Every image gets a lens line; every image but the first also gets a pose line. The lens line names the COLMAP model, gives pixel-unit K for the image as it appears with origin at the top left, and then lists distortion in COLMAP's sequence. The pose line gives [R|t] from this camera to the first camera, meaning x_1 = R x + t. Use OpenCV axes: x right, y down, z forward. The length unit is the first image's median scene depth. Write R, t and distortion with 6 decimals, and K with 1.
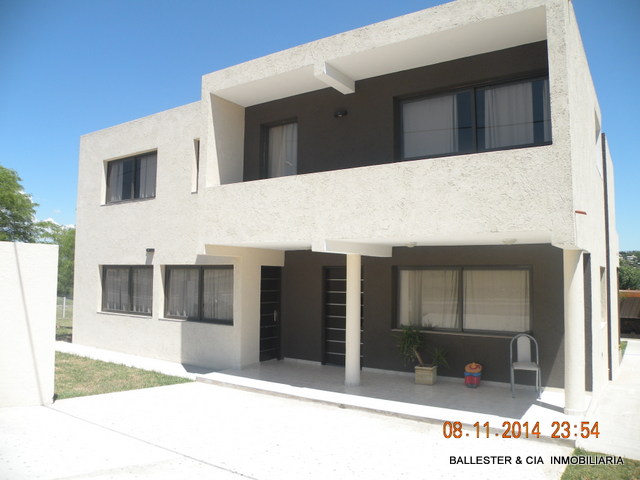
lens RADIAL K [[511.1, 0, 320.0], [0, 511.1, 240.0], [0, 0, 1]] dist [-0.132484, 0.013252]
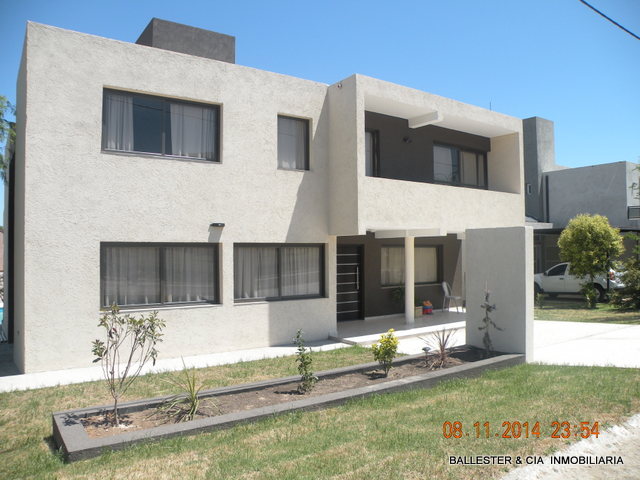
lens RADIAL K [[511.1, 0, 320.0], [0, 511.1, 240.0], [0, 0, 1]] dist [-0.132484, 0.013252]
pose [[0.338669, 0.009614, 0.940857, -1.148934], [-0.054930, 0.998444, 0.009570, 0.029370], [-0.939301, -0.054922, 0.338670, 0.593215]]
